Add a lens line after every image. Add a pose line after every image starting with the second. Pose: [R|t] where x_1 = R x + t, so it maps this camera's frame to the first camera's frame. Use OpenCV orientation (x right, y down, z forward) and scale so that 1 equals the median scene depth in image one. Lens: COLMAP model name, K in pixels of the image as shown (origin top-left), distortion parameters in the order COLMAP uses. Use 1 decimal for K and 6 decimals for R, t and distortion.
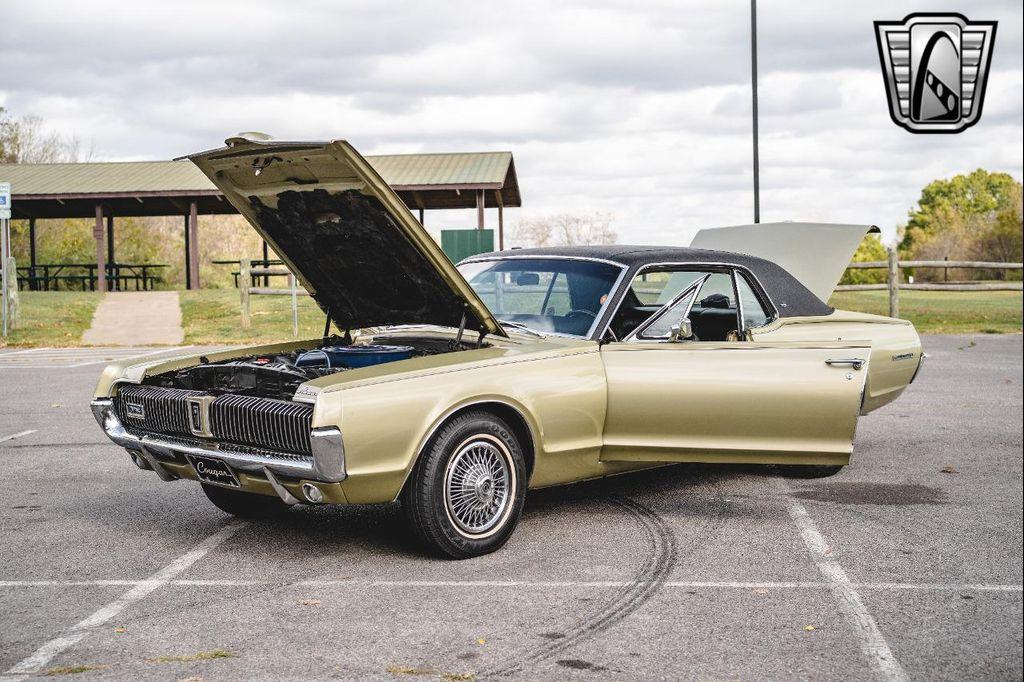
lens RADIAL K [[1474.4, 0, 512.0], [0, 1474.4, 341.0], [0, 0, 1]] dist [0.011042, 0.670620]
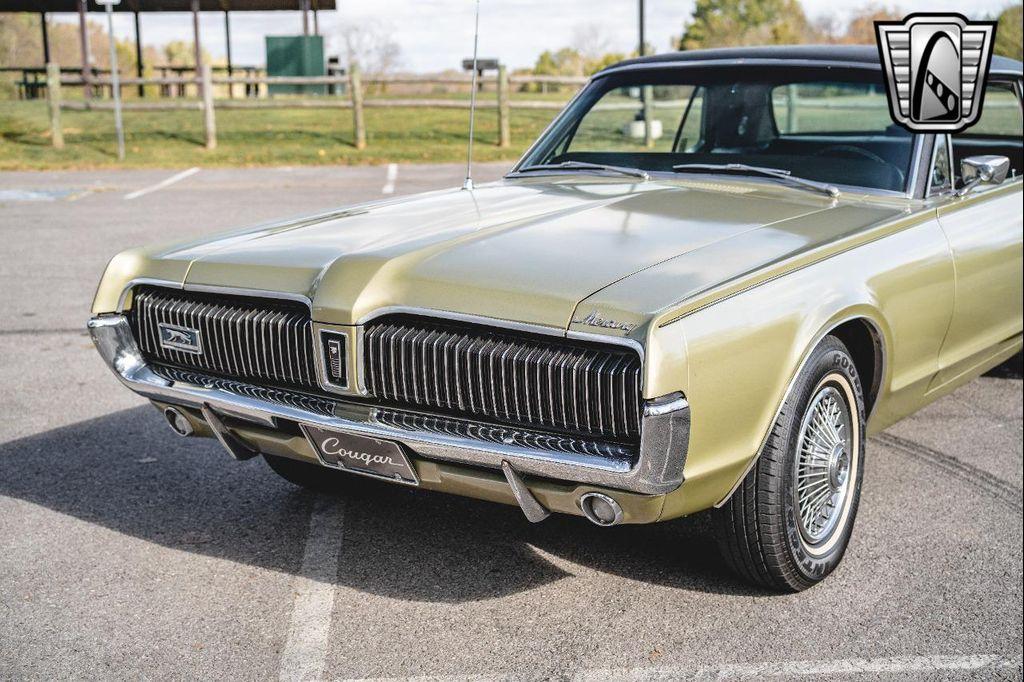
lens RADIAL K [[1487.3, 0, 511.9], [0, 1487.3, 328.7], [0, 0, 1]] dist [-0.020370, 0.467868]
pose [[0.986452, -0.025176, 0.162106, -0.221694], [0.006319, 0.993251, 0.115809, -0.019977], [-0.163927, -0.113216, 0.979954, 0.435272]]
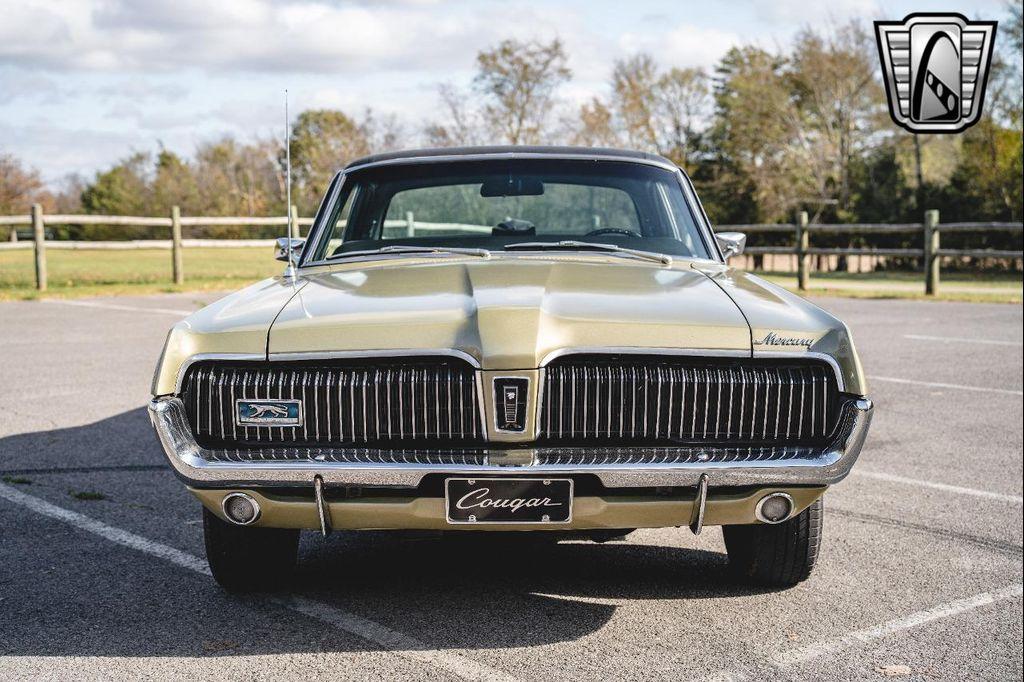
lens RADIAL K [[1487.3, 0, 511.9], [0, 1487.3, 328.7], [0, 0, 1]] dist [-0.020370, 0.467868]
pose [[0.713513, -0.050008, 0.698856, -0.555639], [0.046909, 0.998621, 0.023565, 0.009565], [-0.699070, 0.015969, 0.714875, 0.567718]]
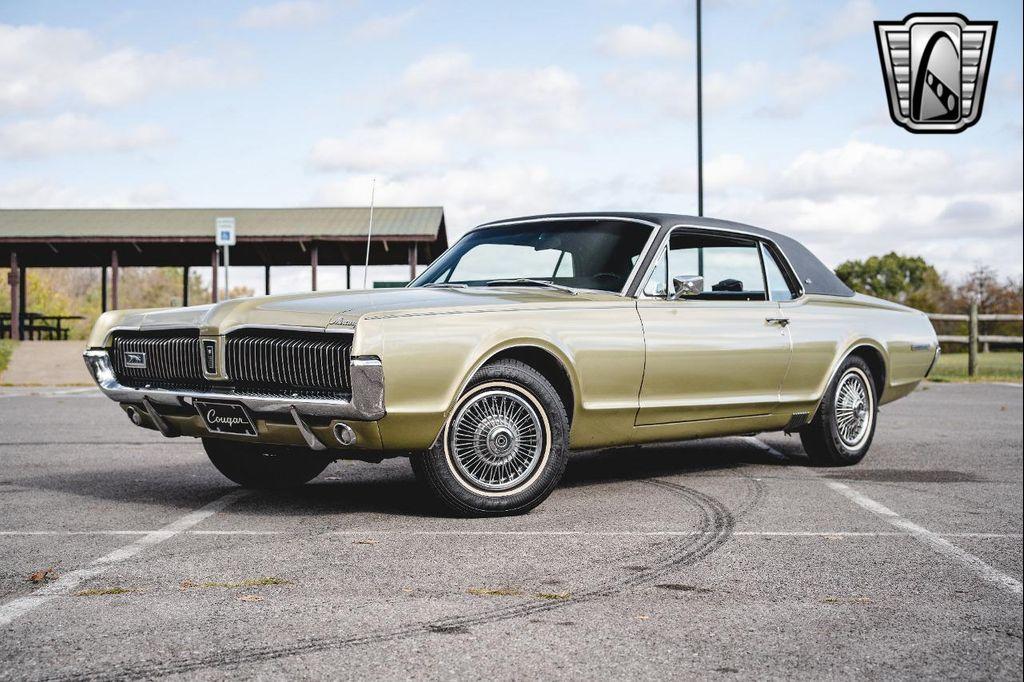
lens RADIAL K [[1487.3, 0, 511.9], [0, 1487.3, 328.7], [0, 0, 1]] dist [-0.020370, 0.467868]
pose [[0.997646, 0.017266, 0.066362, -0.083478], [-0.012736, 0.997599, -0.068076, 0.087433], [-0.067378, 0.067071, 0.995471, 0.068189]]
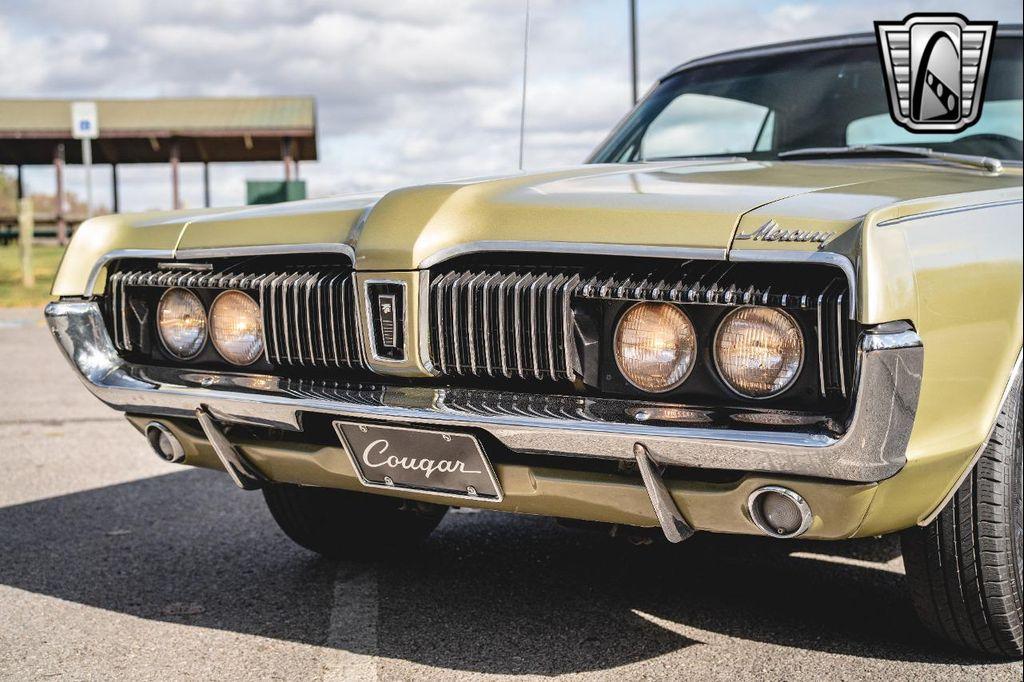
lens RADIAL K [[1487.3, 0, 511.9], [0, 1487.3, 328.7], [0, 0, 1]] dist [-0.020370, 0.467868]
pose [[0.983176, -0.011913, 0.182271, -0.235697], [0.012593, 0.999917, -0.002577, 0.050865], [-0.182225, 0.004829, 0.983245, 0.574036]]
